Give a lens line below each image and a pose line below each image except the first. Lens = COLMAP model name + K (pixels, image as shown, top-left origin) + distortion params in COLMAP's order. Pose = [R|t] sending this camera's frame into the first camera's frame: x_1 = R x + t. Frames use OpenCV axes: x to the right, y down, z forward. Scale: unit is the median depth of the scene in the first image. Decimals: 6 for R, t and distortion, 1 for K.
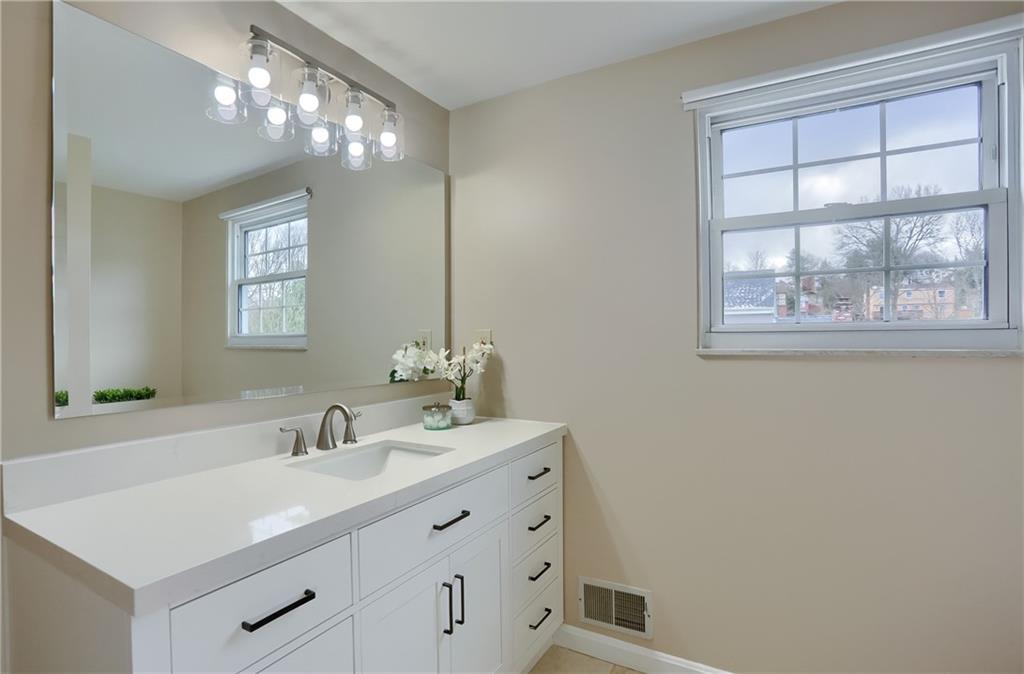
lens RADIAL K [[494.6, 0, 514.3], [0, 494.6, 338.6], [0, 0, 1]] dist [-0.019951, 0.003501]
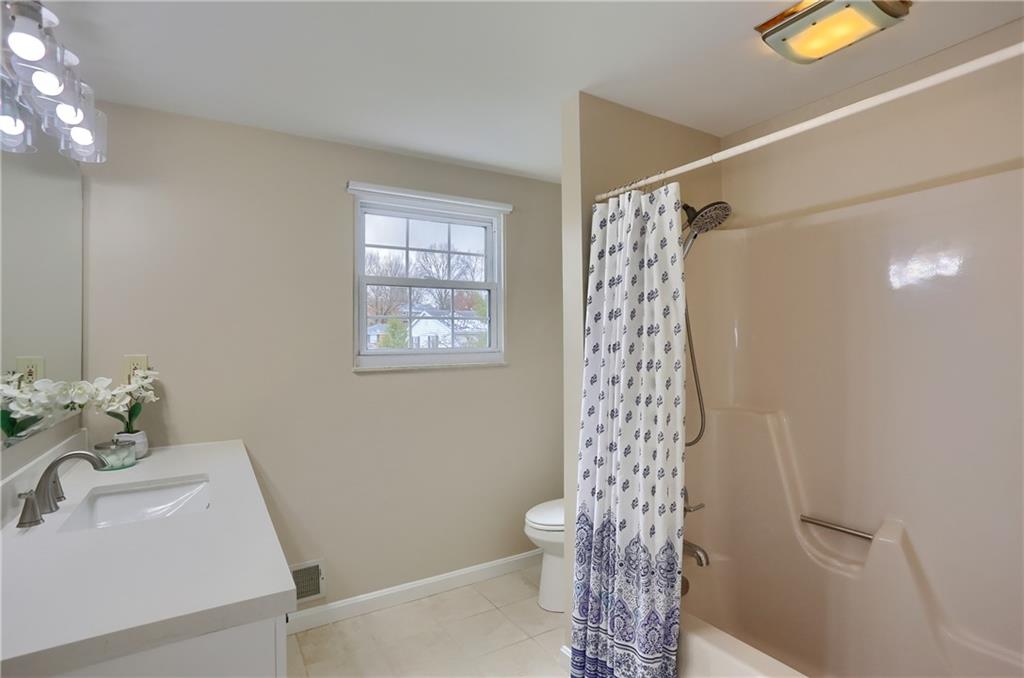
lens RADIAL K [[494.6, 0, 514.1], [0, 494.6, 342.9], [0, 0, 1]] dist [-0.019951, 0.003501]
pose [[0.487581, 0.004708, 0.873065, -0.605893], [0.009003, 0.999905, -0.010420, -0.028965], [-0.873032, 0.012941, 0.487492, -0.061720]]
